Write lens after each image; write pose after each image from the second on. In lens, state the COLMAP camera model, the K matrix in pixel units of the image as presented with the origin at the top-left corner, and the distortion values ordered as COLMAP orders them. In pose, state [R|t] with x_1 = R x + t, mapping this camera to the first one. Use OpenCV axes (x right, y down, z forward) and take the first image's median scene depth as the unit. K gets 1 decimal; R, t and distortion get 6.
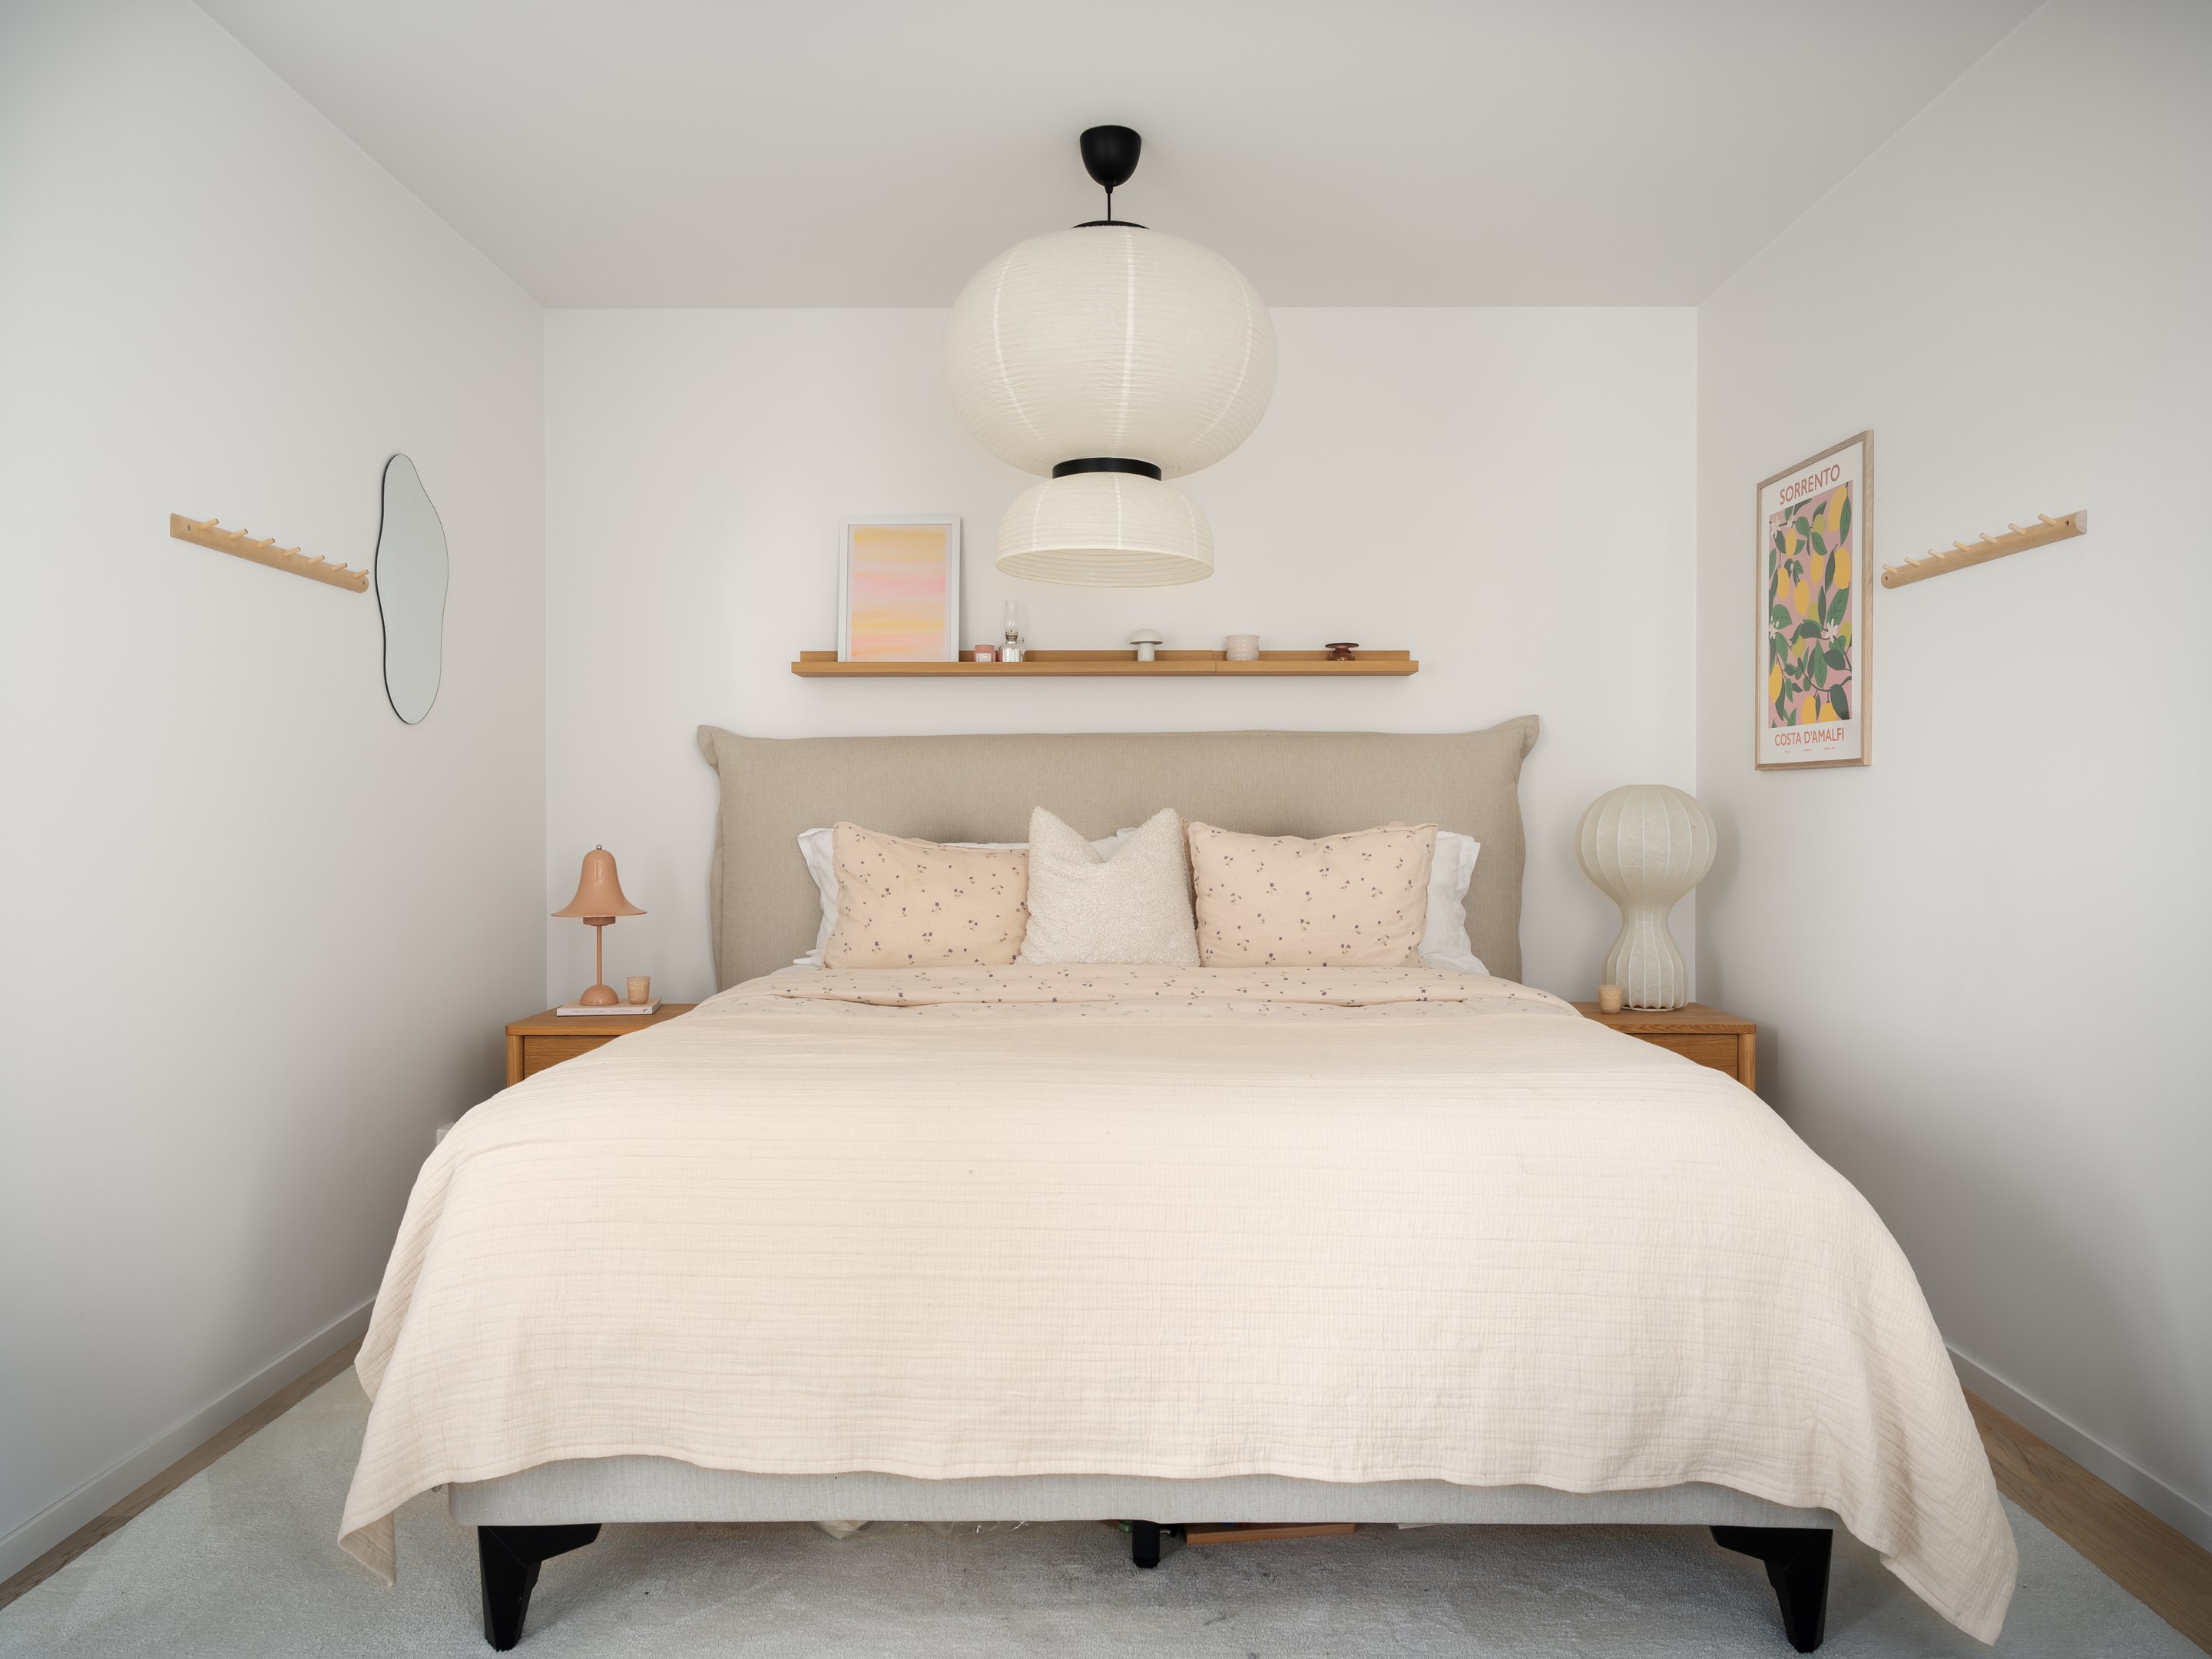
lens RADIAL K [[1434.0, 0, 1105.4], [0, 1434.0, 816.6], [0, 0, 1]] dist [-0.000412, -0.000287]
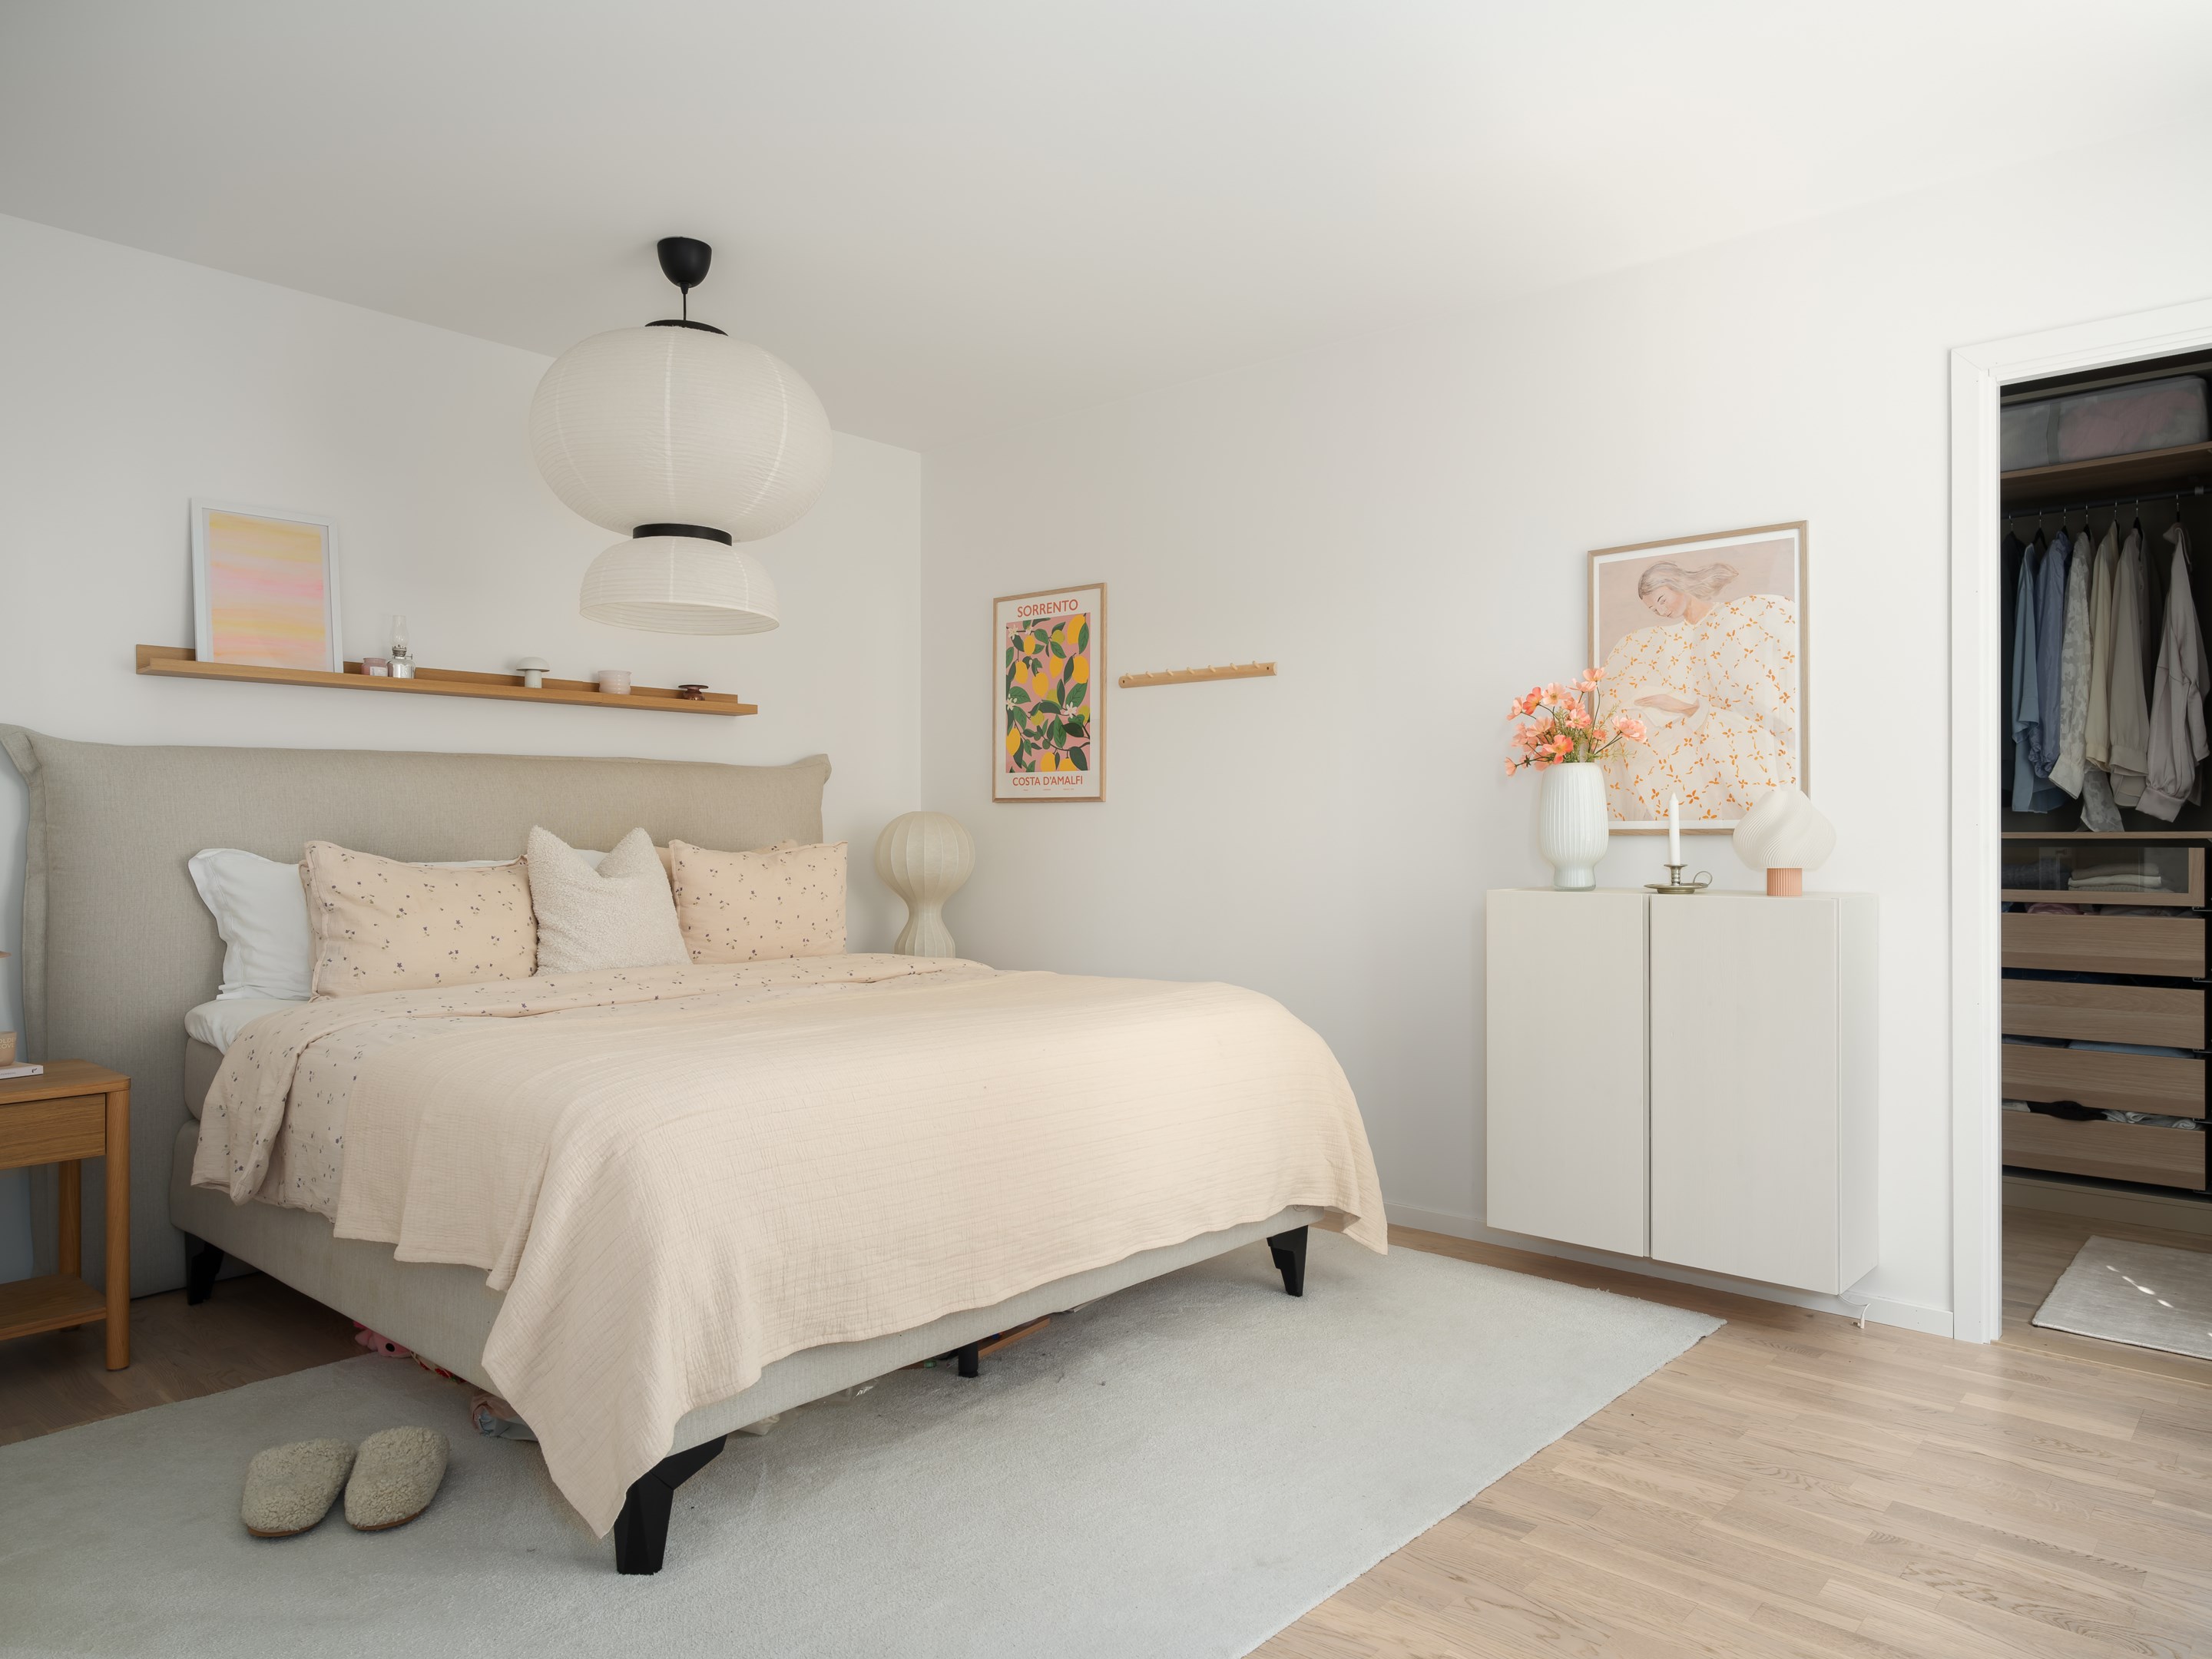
lens RADIAL K [[1434.0, 0, 1105.4], [0, 1434.0, 816.6], [0, 0, 1]] dist [-0.000412, -0.000287]
pose [[0.662609, 0.009679, 0.748903, -0.563388], [0.001194, 0.999902, -0.013979, 0.001449], [-0.748965, 0.010157, 0.662532, -0.010503]]
